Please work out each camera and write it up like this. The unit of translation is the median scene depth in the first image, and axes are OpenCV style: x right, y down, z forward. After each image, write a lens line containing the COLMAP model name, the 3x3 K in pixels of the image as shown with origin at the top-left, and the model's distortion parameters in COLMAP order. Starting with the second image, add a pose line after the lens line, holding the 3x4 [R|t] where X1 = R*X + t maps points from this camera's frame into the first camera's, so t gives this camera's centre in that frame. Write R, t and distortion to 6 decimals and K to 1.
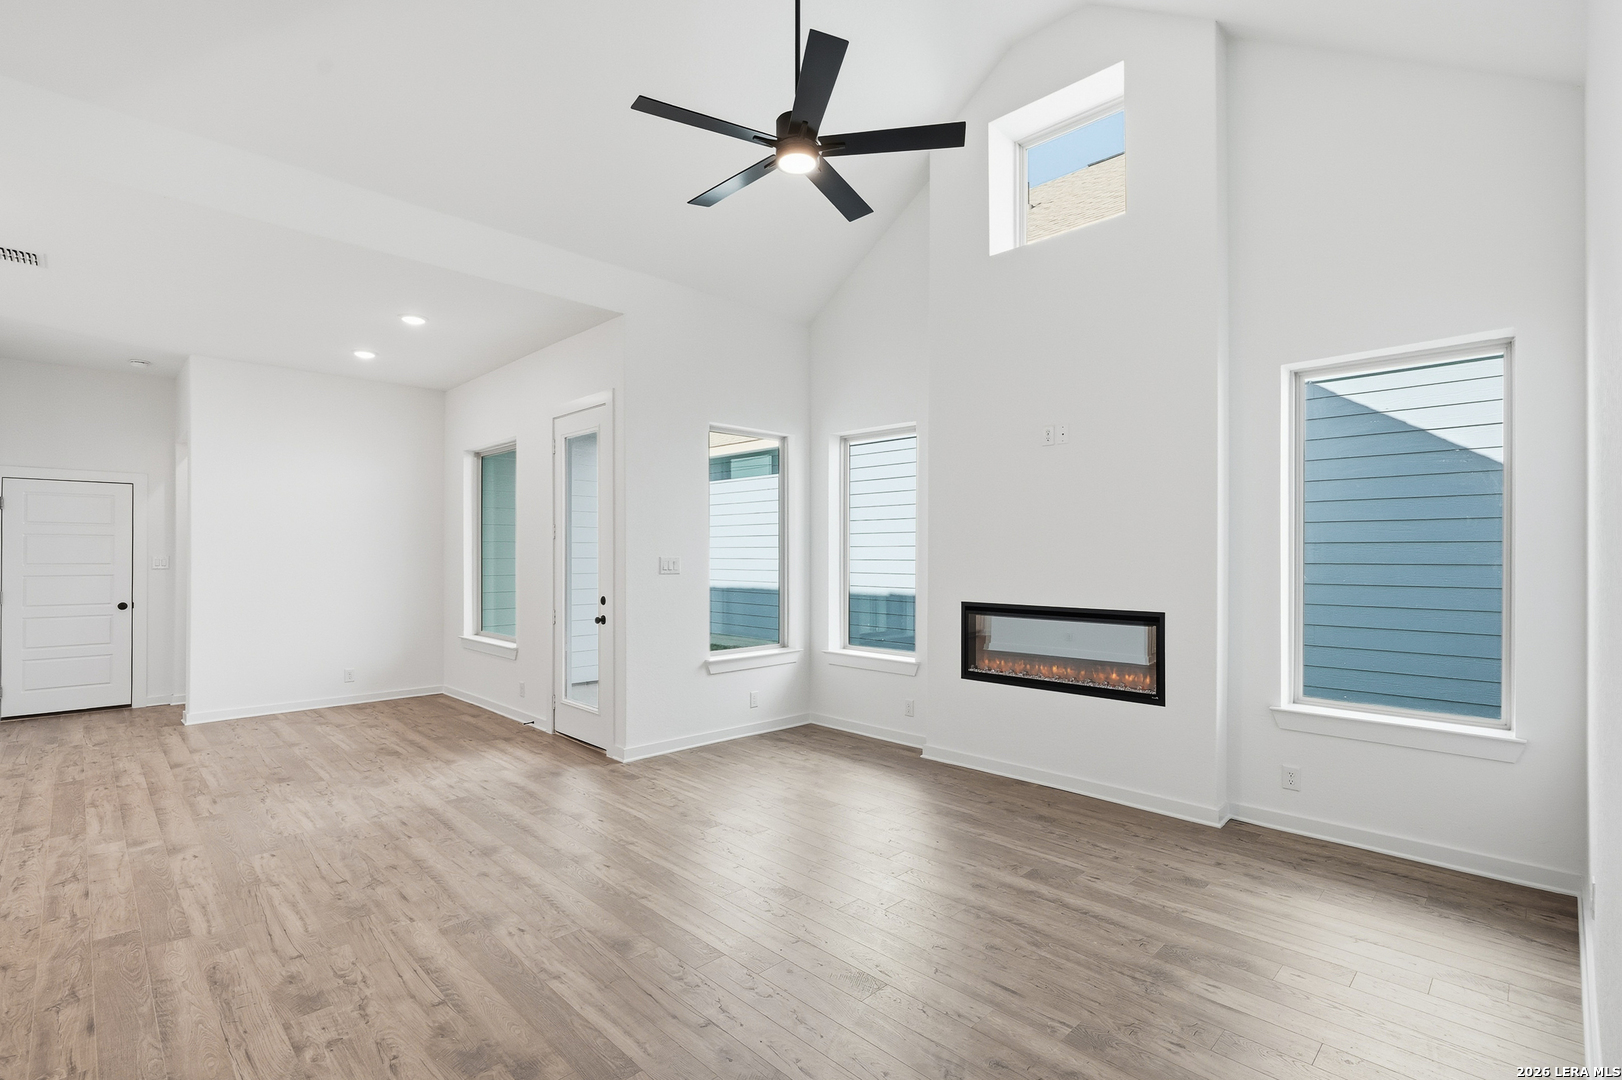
lens RADIAL K [[744.4, 0, 808.5], [0, 744.4, 535.8], [0, 0, 1]] dist [-0.009578, 0.001355]
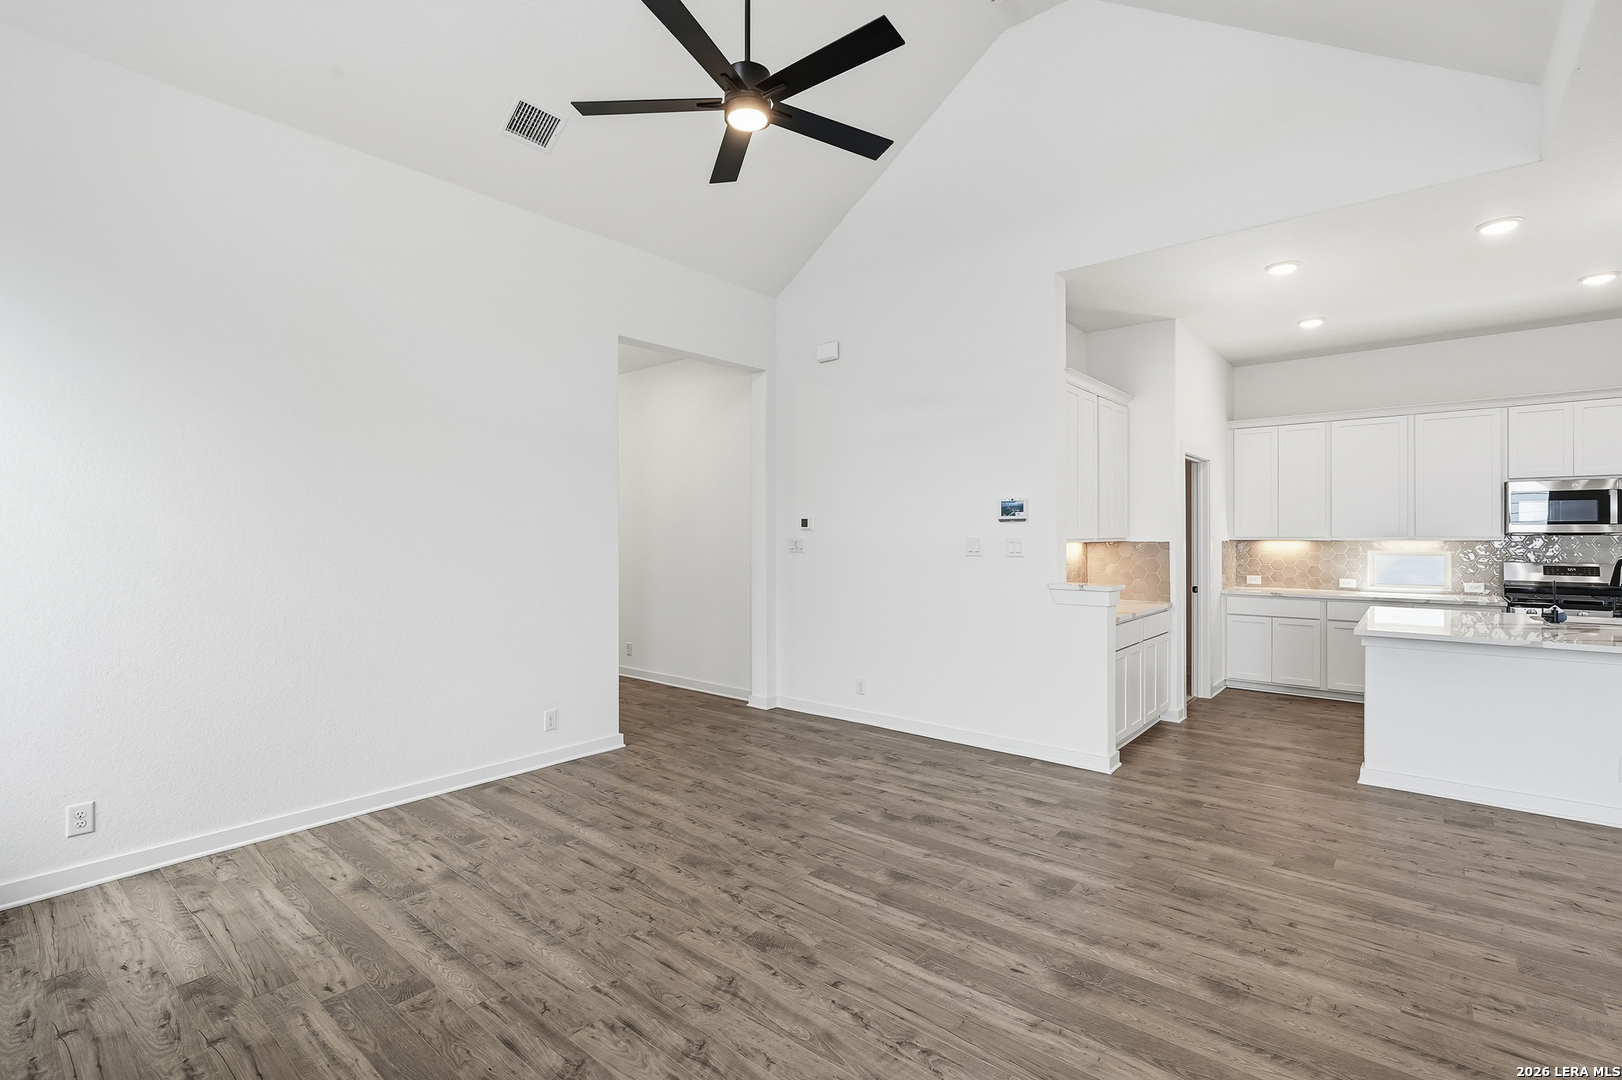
lens RADIAL K [[744.4, 0, 808.5], [0, 744.4, 535.8], [0, 0, 1]] dist [-0.009578, 0.001355]
pose [[-0.996434, -0.000522, -0.084374, -0.012661], [0.001840, 0.999609, -0.027918, 0.048346], [0.084356, -0.027974, -0.996043, 1.772817]]
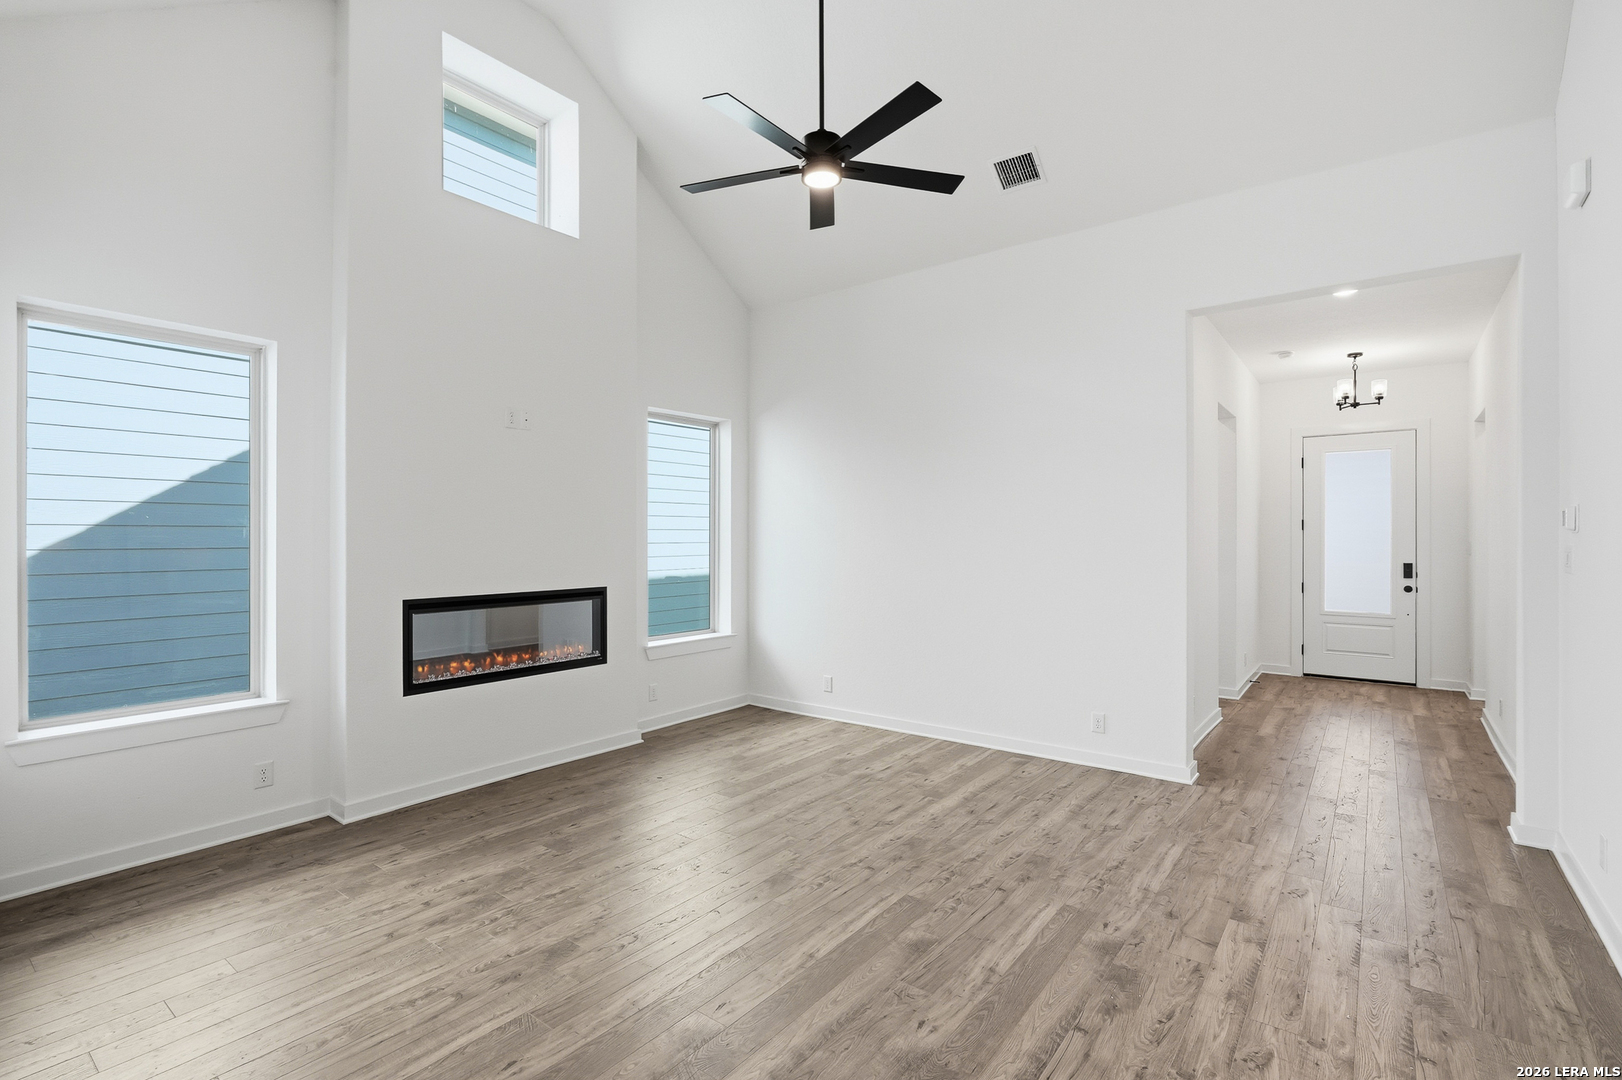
lens RADIAL K [[744.4, 0, 808.5], [0, 744.4, 535.8], [0, 0, 1]] dist [-0.009578, 0.001355]
pose [[-0.131265, -0.001095, 0.991347, -0.989262], [-0.026055, 0.999658, -0.002346, 0.016876], [-0.991005, -0.026137, -0.131248, 1.062626]]
